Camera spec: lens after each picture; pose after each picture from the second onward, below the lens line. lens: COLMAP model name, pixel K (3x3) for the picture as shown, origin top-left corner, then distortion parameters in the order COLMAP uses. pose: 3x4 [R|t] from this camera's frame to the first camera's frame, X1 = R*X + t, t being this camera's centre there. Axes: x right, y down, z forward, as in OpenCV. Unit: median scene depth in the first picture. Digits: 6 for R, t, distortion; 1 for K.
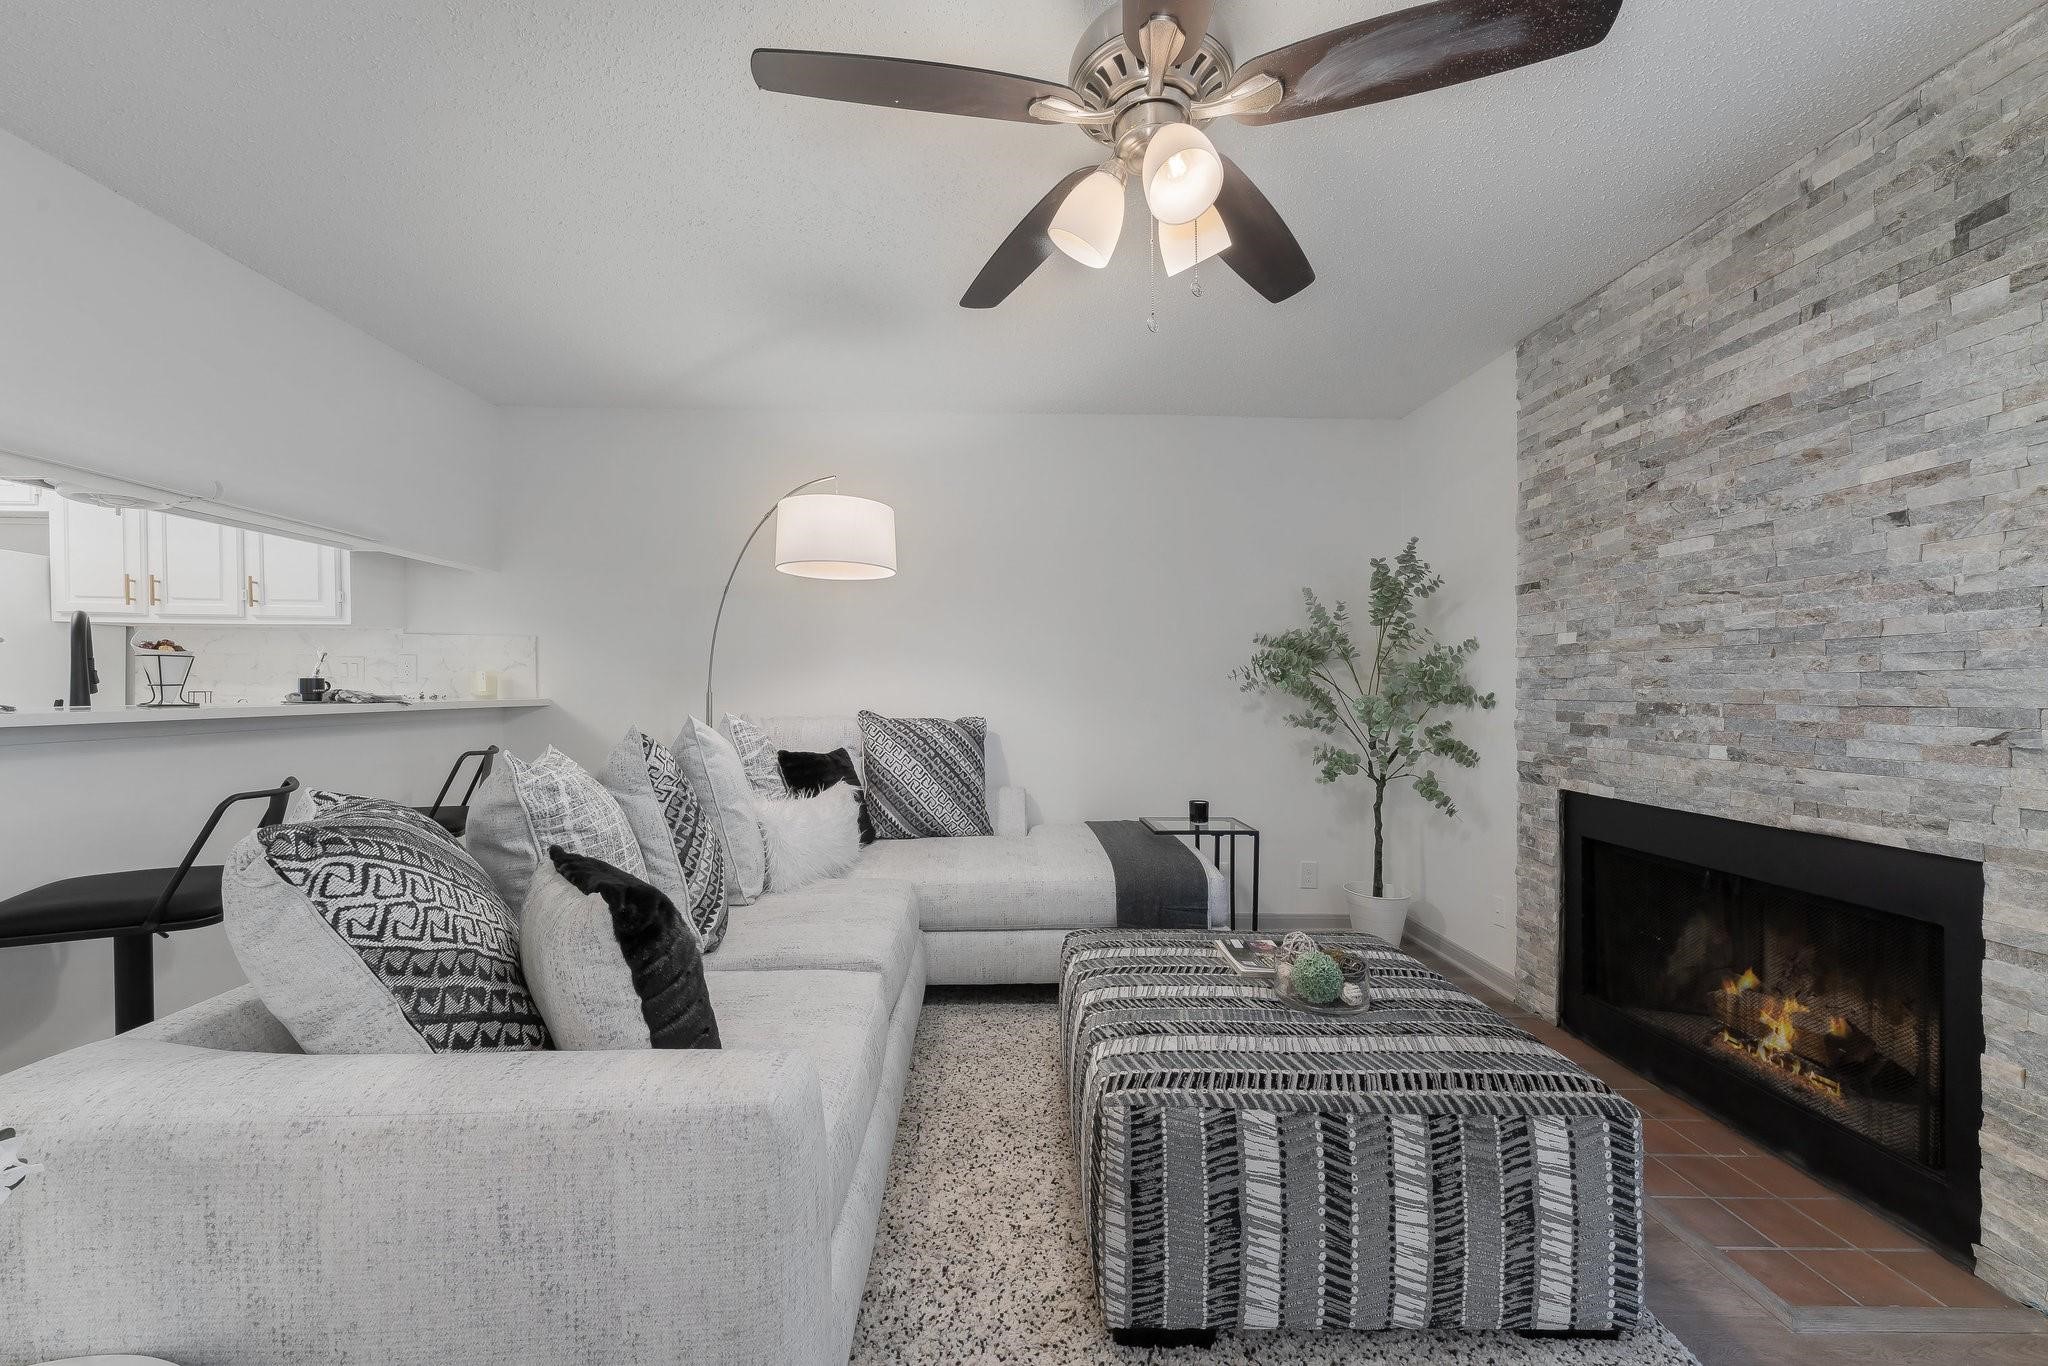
lens RADIAL K [[760.3, 0, 1029.9], [0, 760.3, 686.6], [0, 0, 1]] dist [-0.002108, 0.001415]
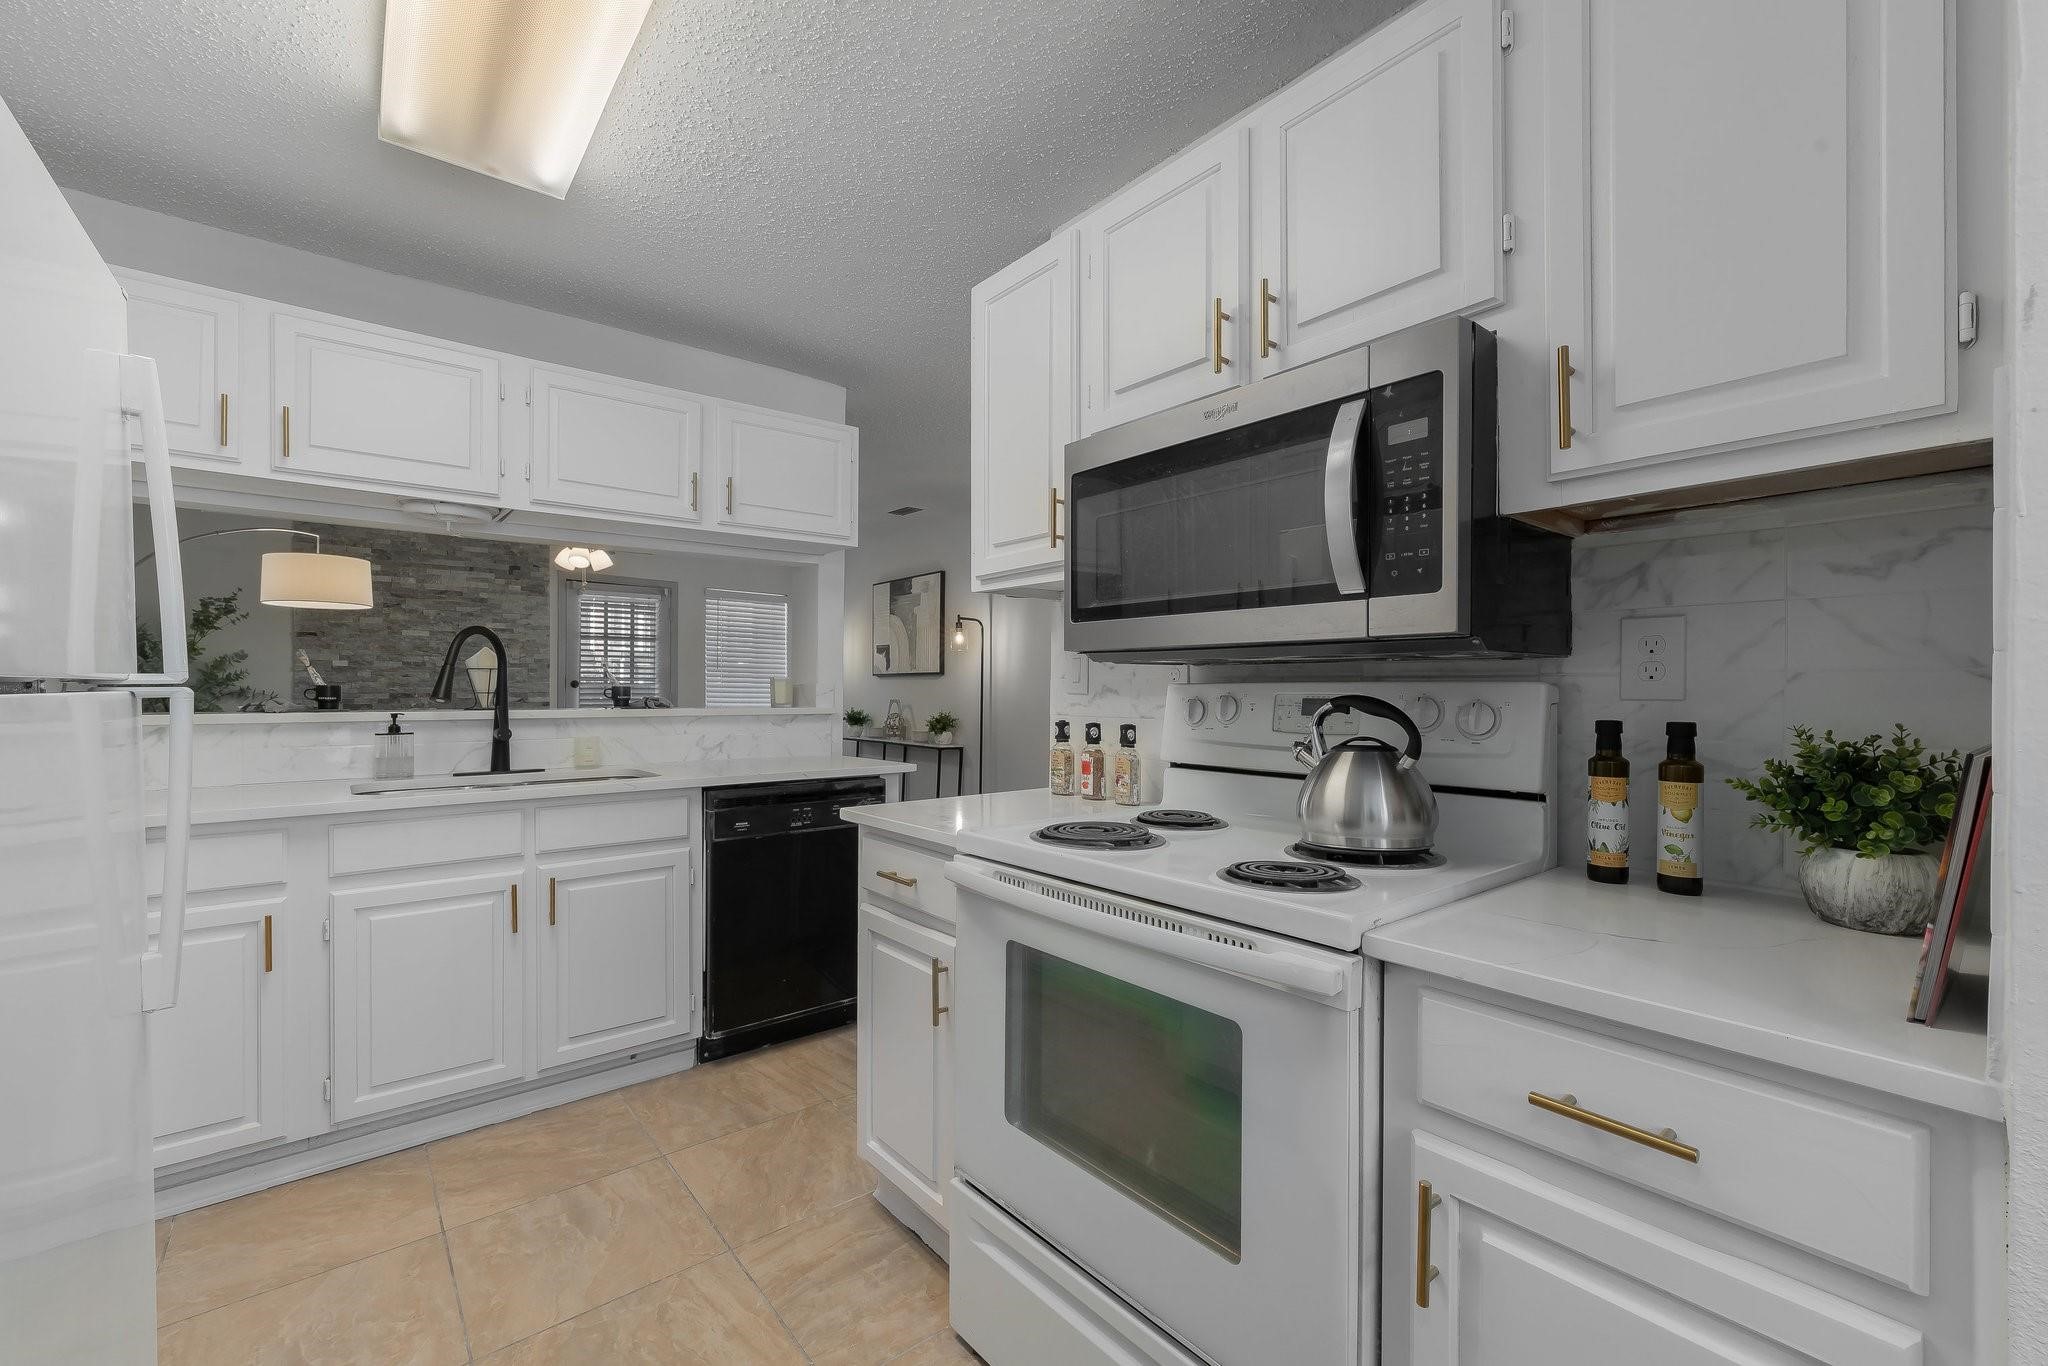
lens RADIAL K [[848.5, 0, 1020.5], [0, 848.5, 690.5], [0, 0, 1]] dist [0.001514, -0.000860]
pose [[-0.604840, -0.010358, 0.796279, -2.841426], [-0.007386, 0.999945, 0.007397, -0.024897], [-0.796313, -0.001407, -0.604884, 1.164881]]
